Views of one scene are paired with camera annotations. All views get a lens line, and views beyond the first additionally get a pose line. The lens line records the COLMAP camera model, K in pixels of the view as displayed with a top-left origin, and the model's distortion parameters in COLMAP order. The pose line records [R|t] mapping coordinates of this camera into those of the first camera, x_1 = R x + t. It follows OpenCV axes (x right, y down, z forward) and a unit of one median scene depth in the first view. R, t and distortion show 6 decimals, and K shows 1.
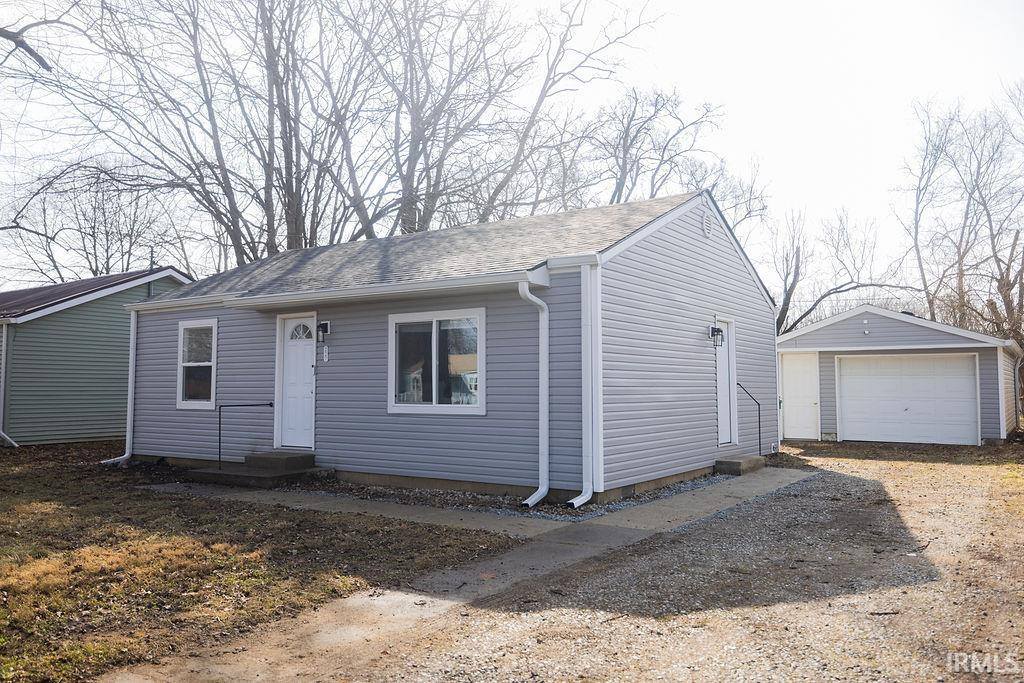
lens RADIAL K [[787.5, 0, 512.0], [0, 787.5, 341.5], [0, 0, 1]] dist [0.005203, 0.001986]
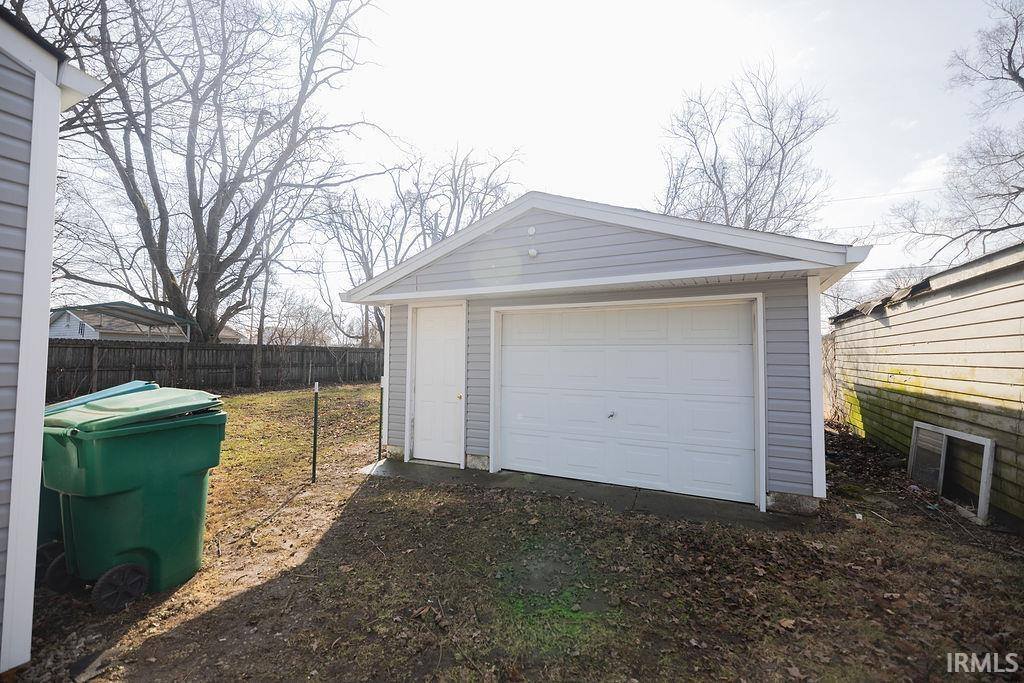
lens RADIAL K [[436.3, 0, 506.9], [0, 436.3, 335.1], [0, 0, 1]] dist [0.000705, 0.000167]
pose [[0.992117, 0.003527, 0.125263, 0.241002], [-0.005028, 0.999919, 0.011673, 0.020460], [-0.125212, -0.012211, 0.992055, 0.446896]]
